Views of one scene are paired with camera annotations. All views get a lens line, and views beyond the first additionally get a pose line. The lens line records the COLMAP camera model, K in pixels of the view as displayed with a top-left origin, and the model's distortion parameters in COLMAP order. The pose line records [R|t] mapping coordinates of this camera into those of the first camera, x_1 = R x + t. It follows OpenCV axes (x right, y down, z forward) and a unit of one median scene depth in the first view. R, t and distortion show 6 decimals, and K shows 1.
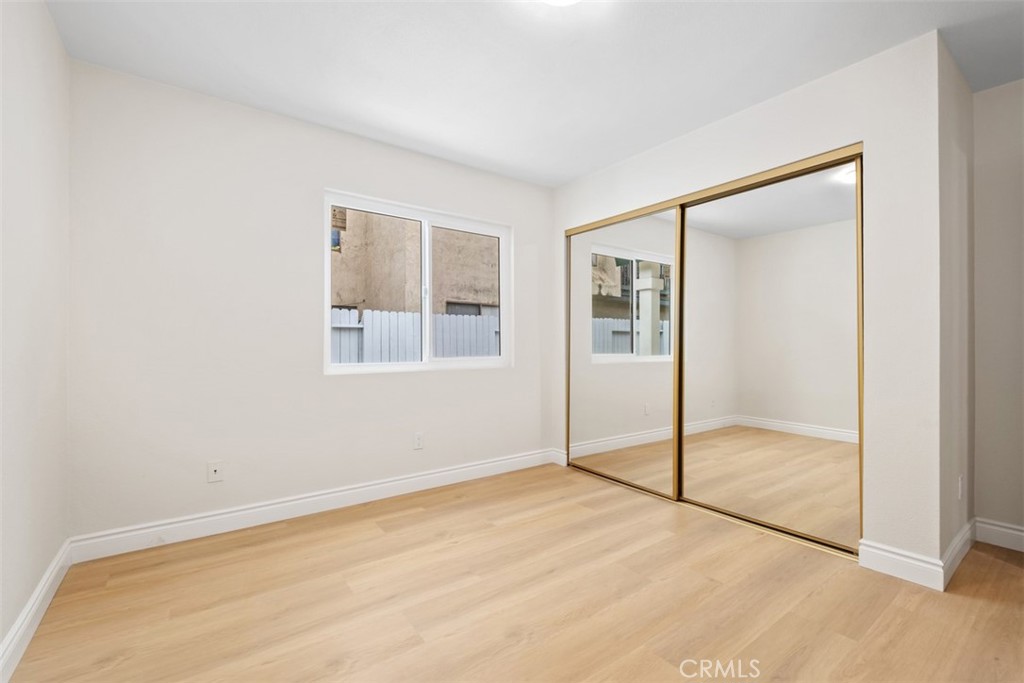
lens RADIAL K [[439.1, 0, 506.0], [0, 439.1, 341.9], [0, 0, 1]] dist [-0.014138, -0.001471]
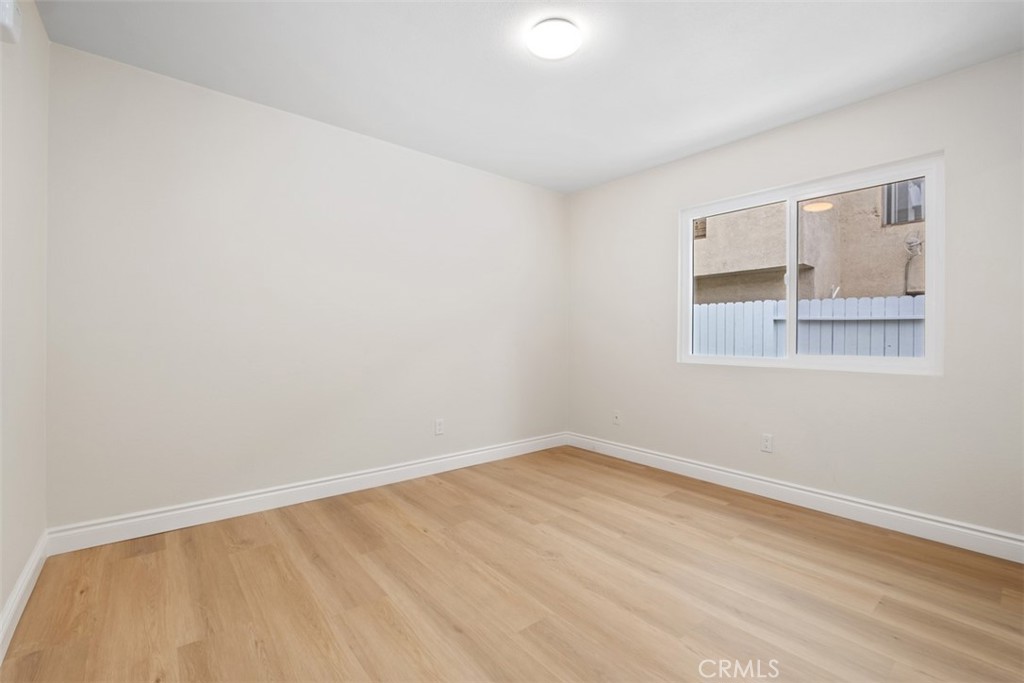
lens RADIAL K [[439.1, 0, 511.3], [0, 439.1, 333.4], [0, 0, 1]] dist [-0.014138, -0.001471]
pose [[0.065020, -0.000506, -0.997884, 0.810527], [-0.006454, 0.999979, -0.000927, -0.001056], [0.997863, 0.006501, 0.065015, 0.473319]]
